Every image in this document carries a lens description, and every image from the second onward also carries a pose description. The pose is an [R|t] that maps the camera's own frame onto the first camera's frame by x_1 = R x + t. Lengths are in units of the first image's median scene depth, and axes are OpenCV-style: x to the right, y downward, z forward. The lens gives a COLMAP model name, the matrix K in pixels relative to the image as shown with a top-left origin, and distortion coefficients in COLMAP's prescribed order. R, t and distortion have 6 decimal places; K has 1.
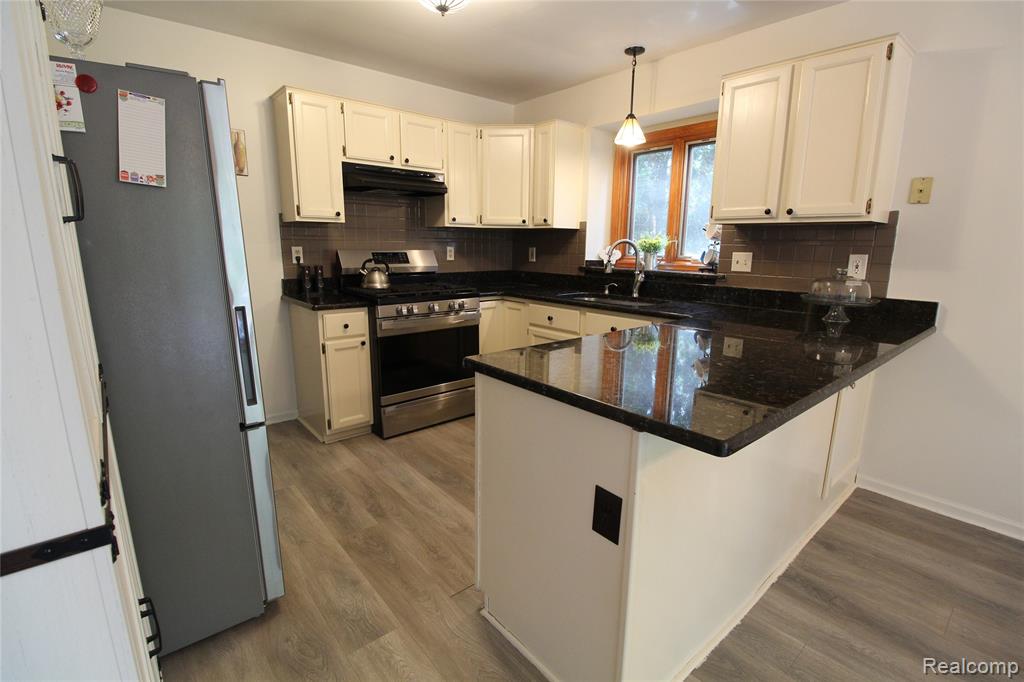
lens RADIAL K [[473.6, 0, 515.9], [0, 473.6, 338.7], [0, 0, 1]] dist [-0.000693, -0.012717]
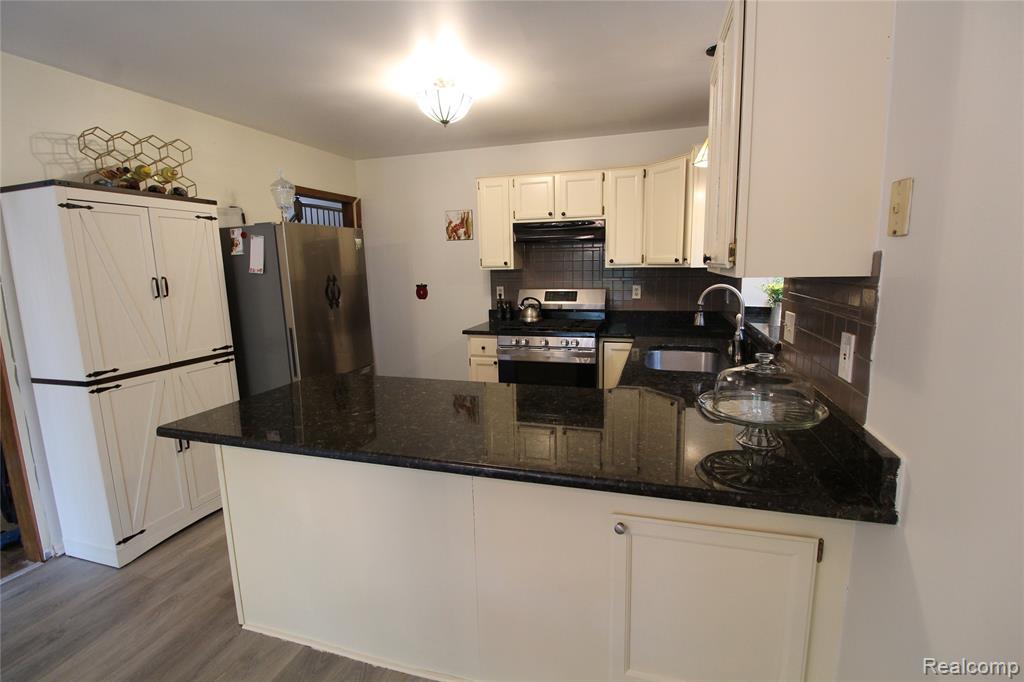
lens RADIAL K [[473.6, 0, 515.4], [0, 473.6, 340.0], [0, 0, 1]] dist [-0.000693, -0.012717]
pose [[0.536736, 0.112102, -0.836270, 0.783286], [-0.142400, 0.988952, 0.041174, -0.113421], [0.831647, 0.096985, 0.546769, 0.331185]]
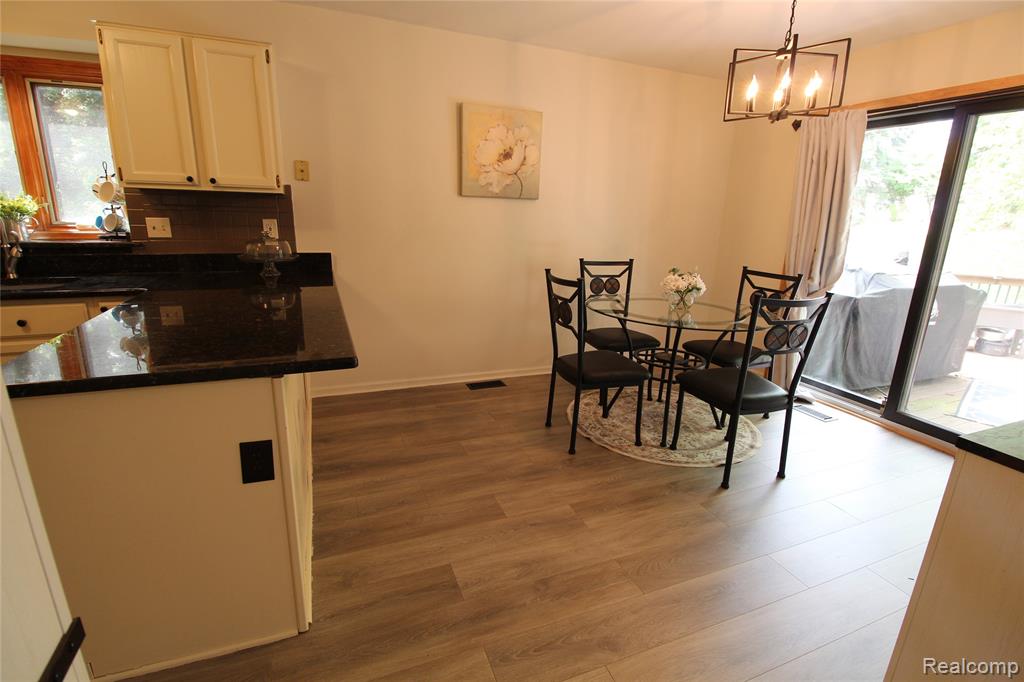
lens RADIAL K [[473.6, 0, 514.8], [0, 473.6, 339.9], [0, 0, 1]] dist [-0.000693, -0.012717]
pose [[0.316372, -0.245510, 0.916315, -0.227359], [0.160446, 0.965862, 0.203389, -0.017587], [-0.934968, 0.082672, 0.344963, -0.000486]]
